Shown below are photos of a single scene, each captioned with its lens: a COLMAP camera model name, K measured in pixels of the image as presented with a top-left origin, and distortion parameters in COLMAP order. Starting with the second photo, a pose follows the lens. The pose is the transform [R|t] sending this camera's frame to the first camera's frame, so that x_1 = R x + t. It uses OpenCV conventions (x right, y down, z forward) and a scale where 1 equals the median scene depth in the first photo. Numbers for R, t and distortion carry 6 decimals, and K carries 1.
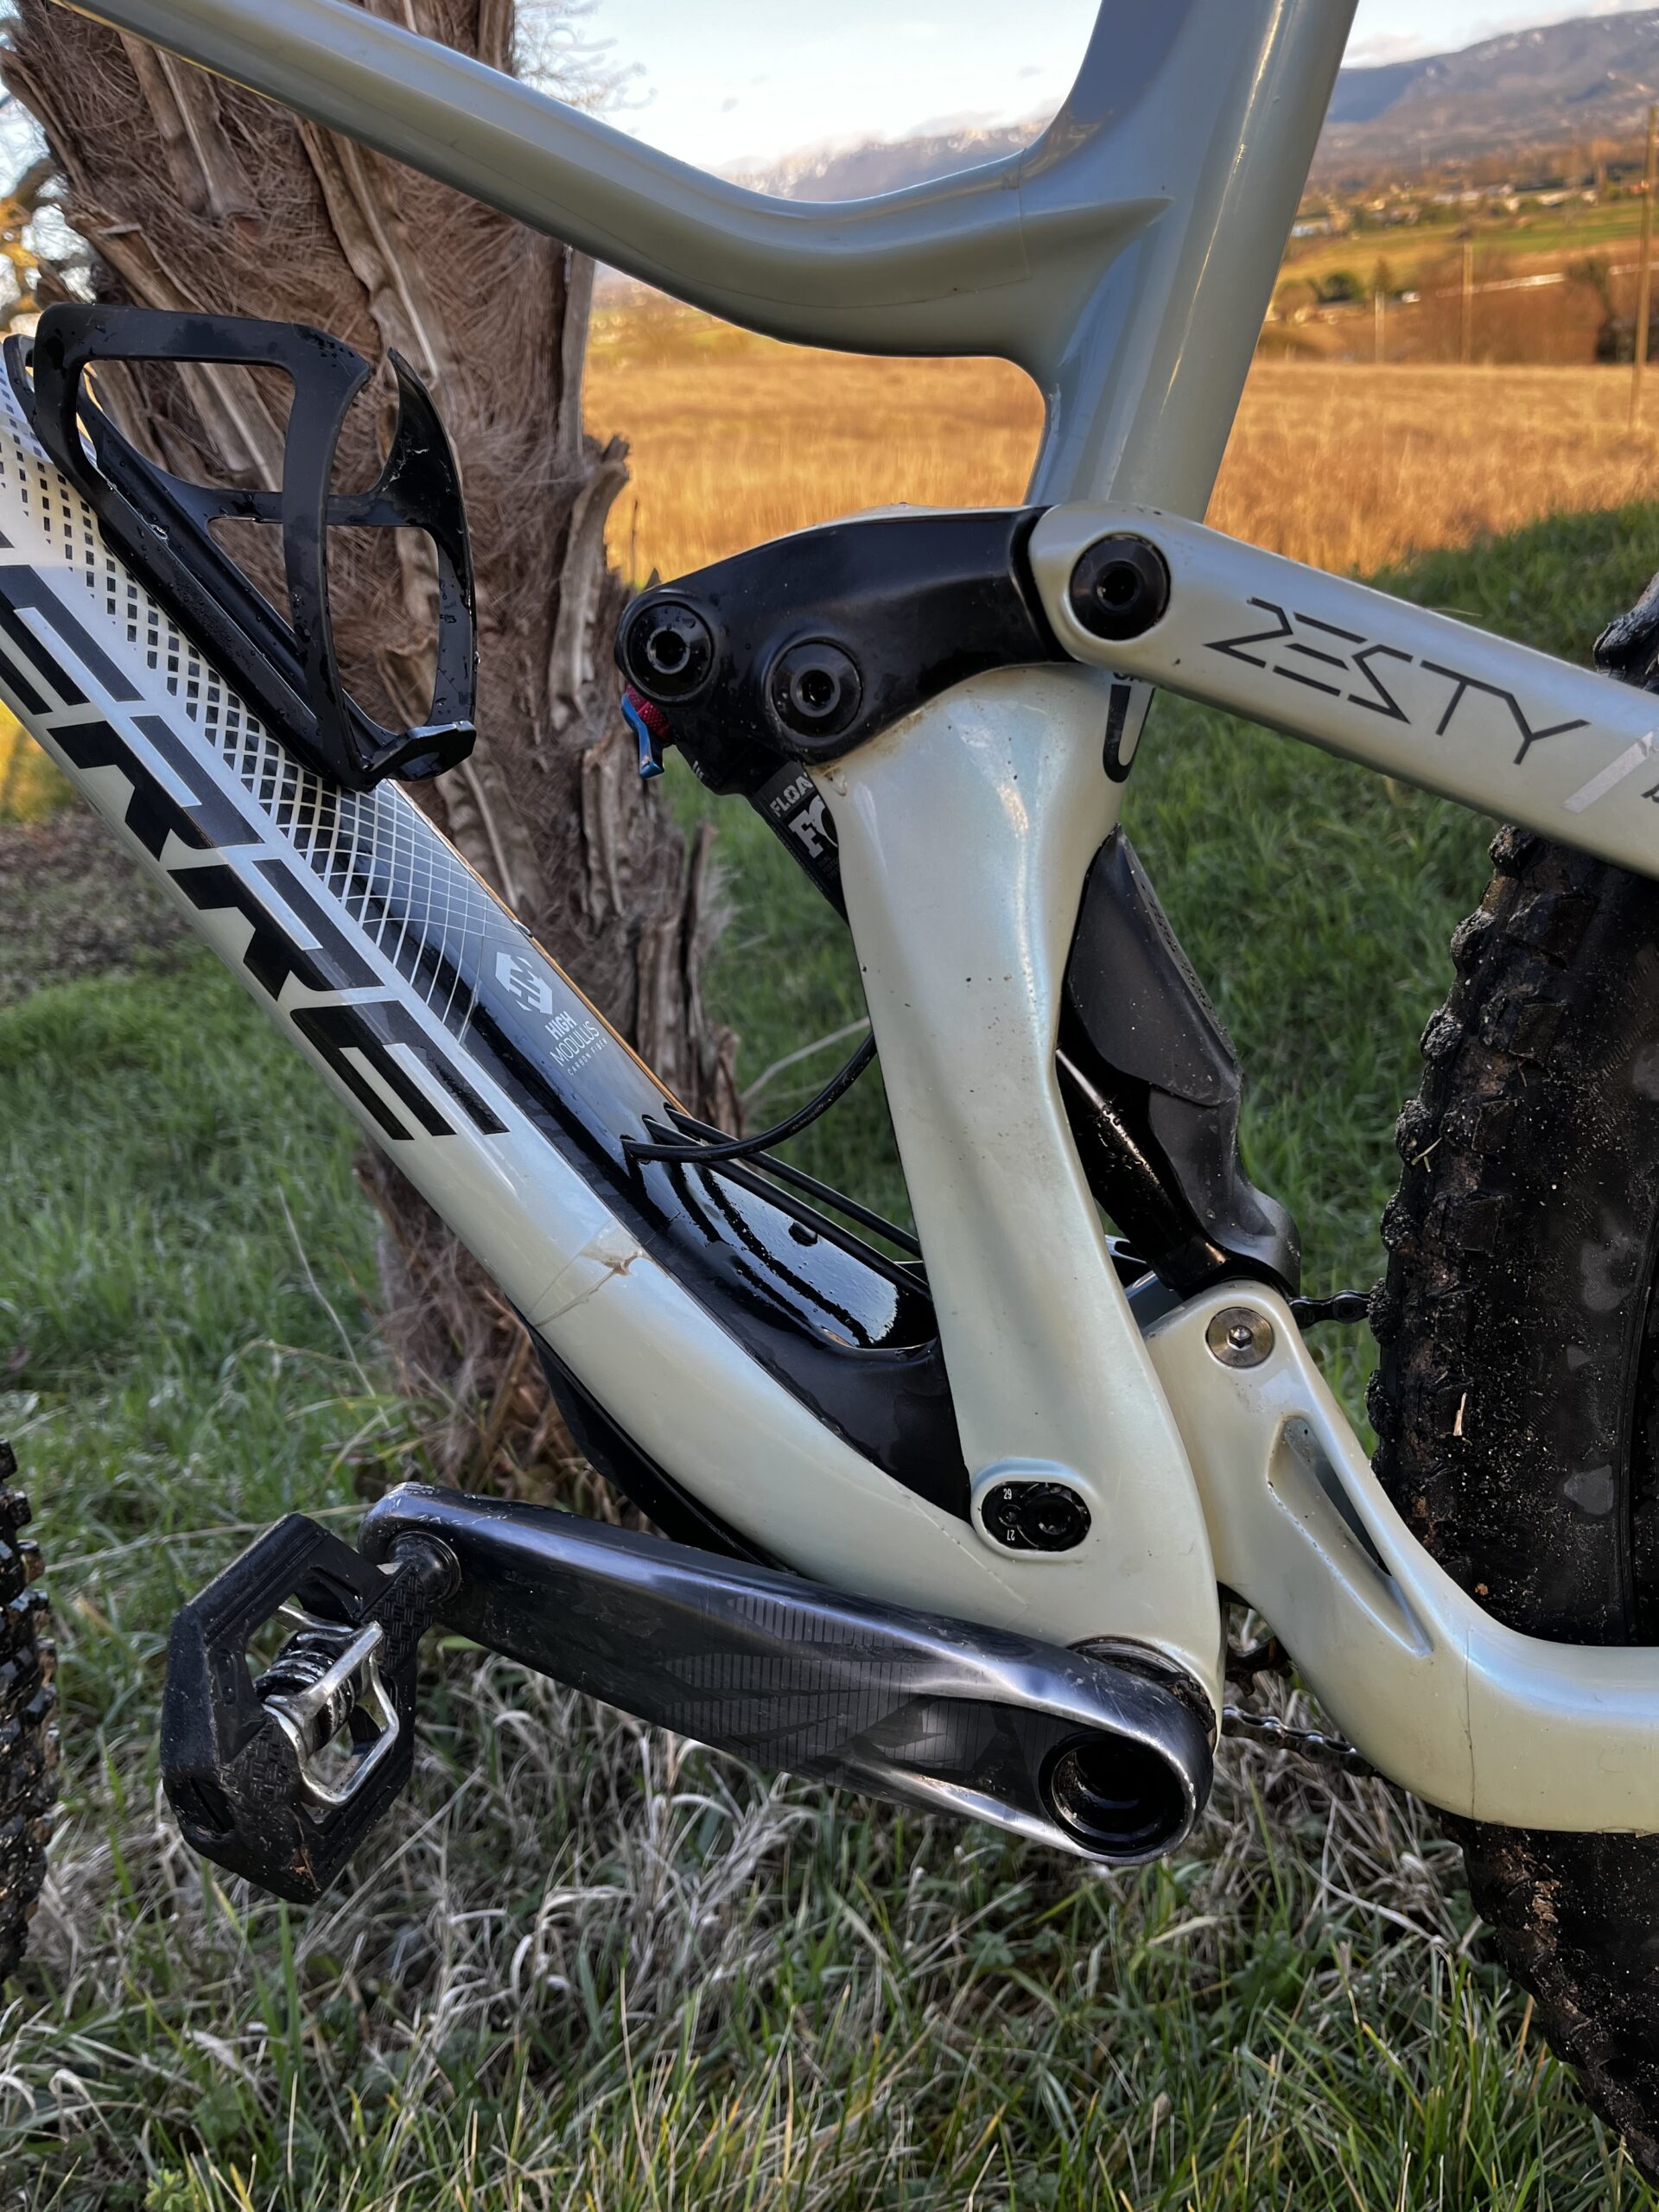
lens RADIAL K [[1705.1, 0, 844.8], [0, 1705.1, 1110.0], [0, 0, 1]] dist [0.068509, -0.114449]
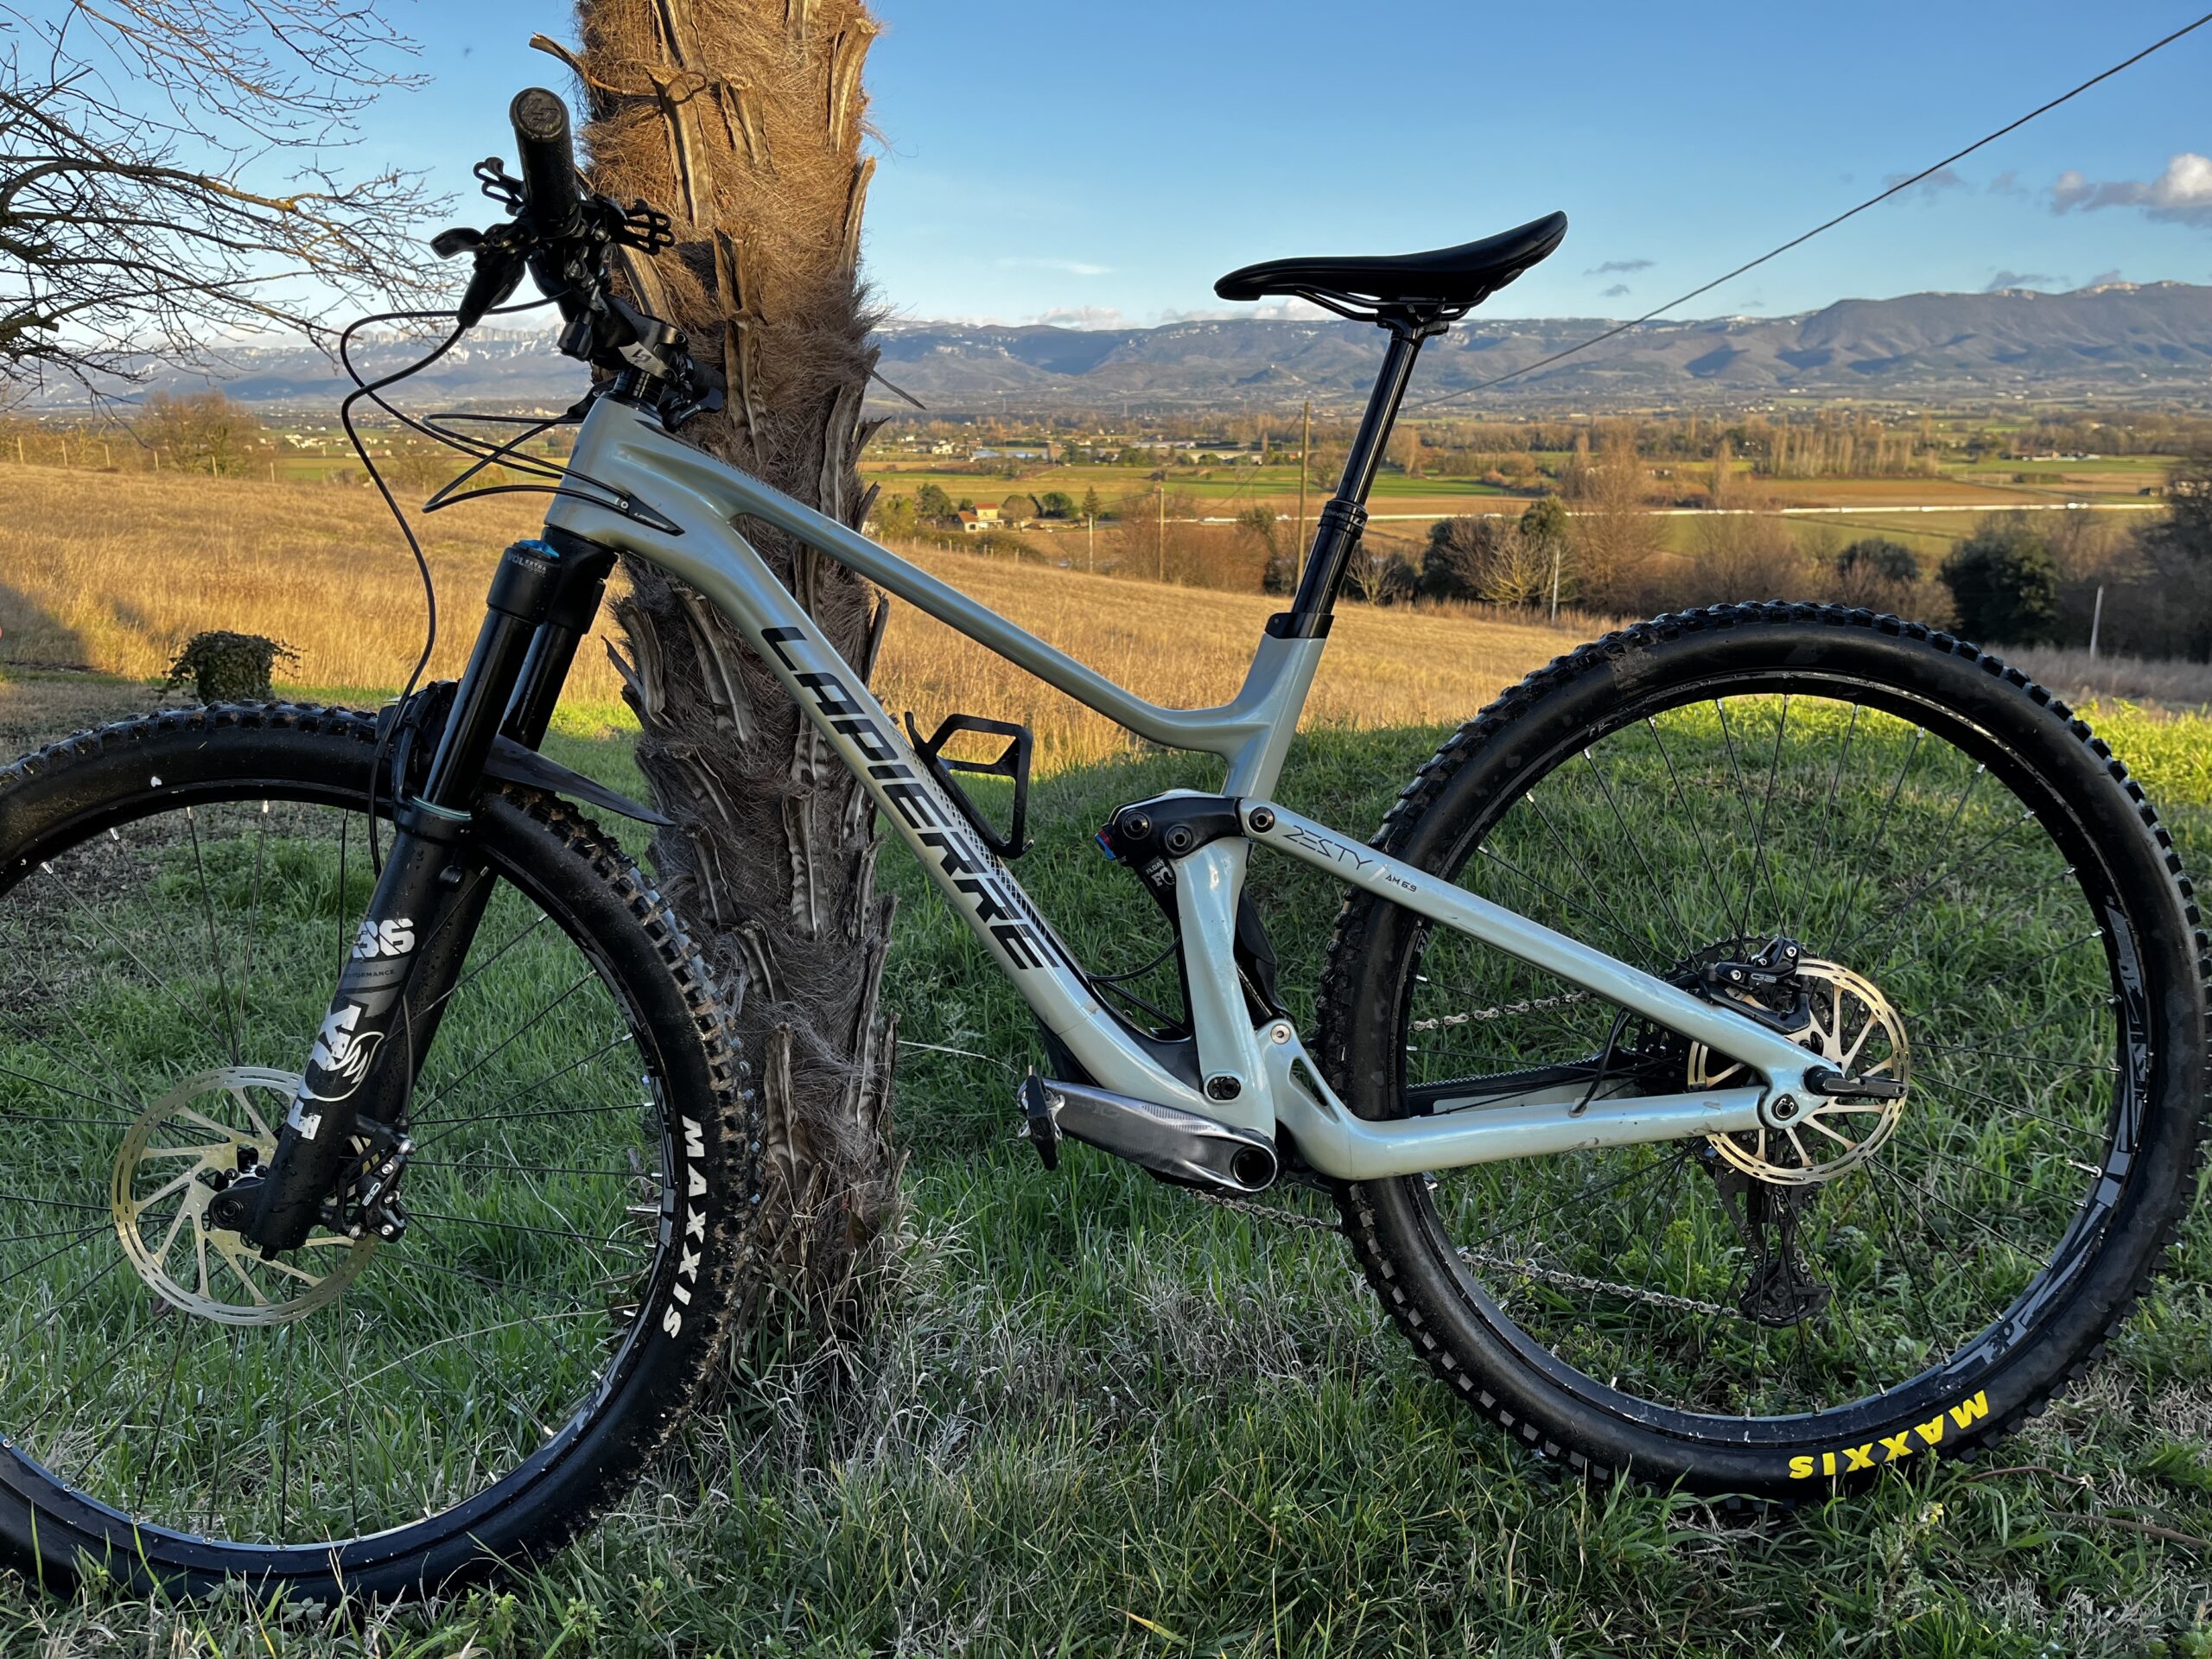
lens RADIAL K [[1679.9, 0, 1102.0], [0, 1679.9, 835.5], [0, 0, 1]] dist [0.064268, -0.092852]
pose [[0.952614, 0.069292, 0.296183, -1.058675], [0.002033, 0.972236, -0.233994, 0.503060], [-0.304174, 0.223508, 0.926025, -1.950466]]
